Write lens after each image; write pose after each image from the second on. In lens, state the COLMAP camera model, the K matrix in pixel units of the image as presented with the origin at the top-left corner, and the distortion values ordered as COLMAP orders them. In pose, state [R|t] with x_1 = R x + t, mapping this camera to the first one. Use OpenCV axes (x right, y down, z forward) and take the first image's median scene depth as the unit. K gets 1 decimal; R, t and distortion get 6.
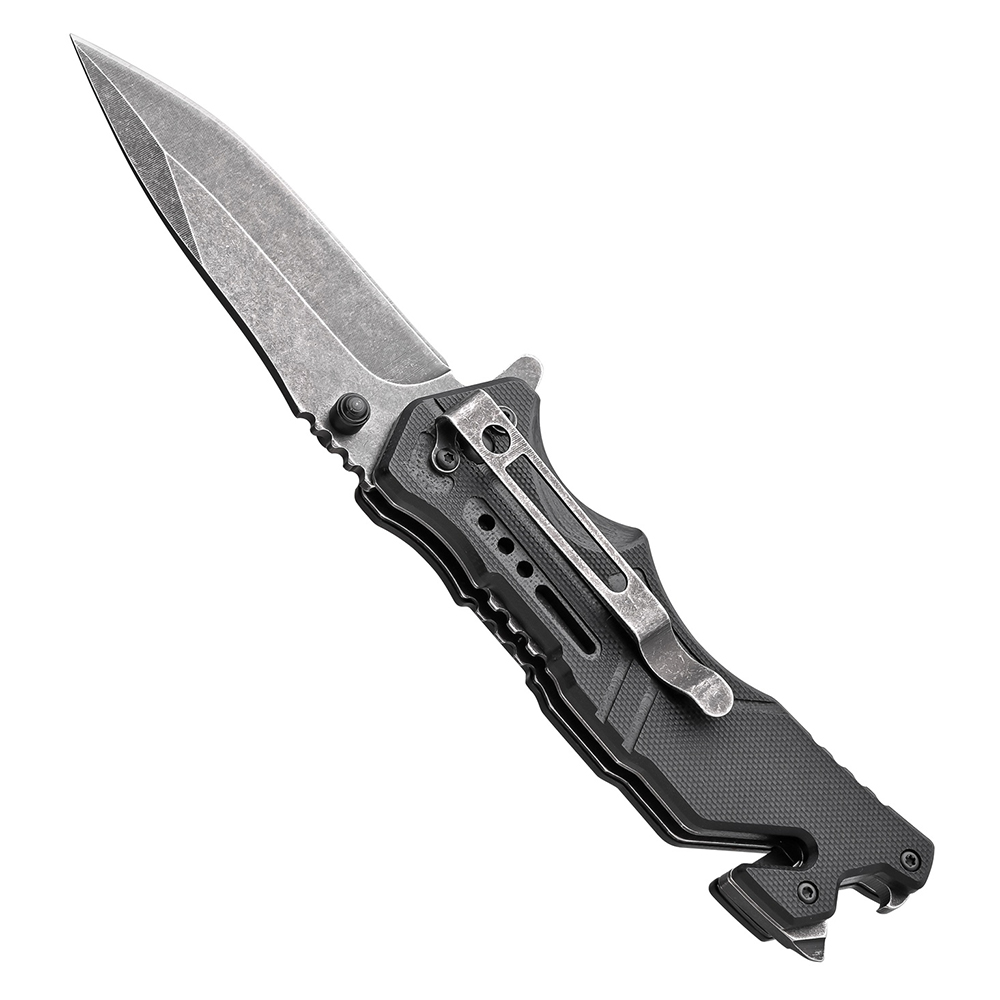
lens RADIAL K [[3286.1, 0, 500.0], [0, 3286.1, 500.0], [0, 0, 1]] dist [0.084606, 0.985280]
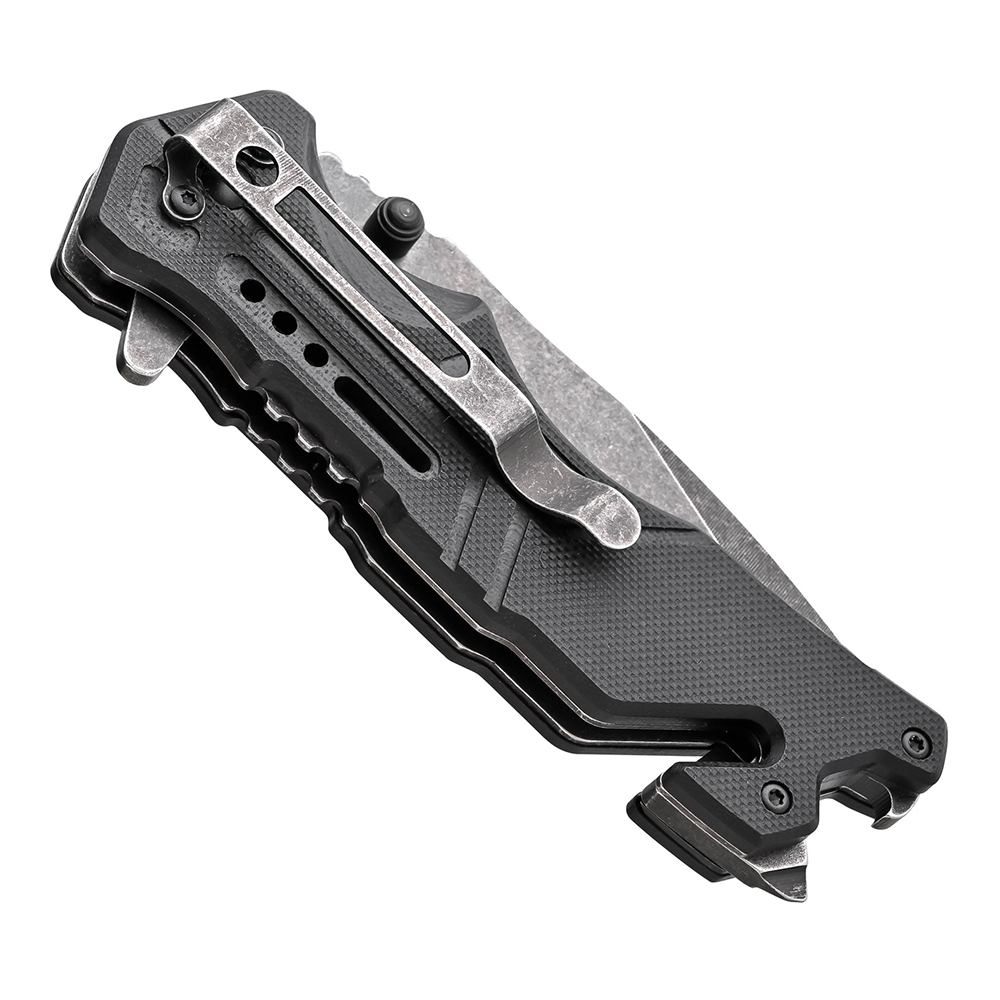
lens RADIAL K [[3286.1, 0, 500.0], [0, 3286.1, 500.0], [0, 0, 1]] dist [0.084606, 0.985280]
pose [[0.991887, -0.077125, 0.101054, -0.025154], [0.084391, 0.993991, -0.069709, 0.100227], [-0.095070, 0.077671, 0.992436, 0.334431]]
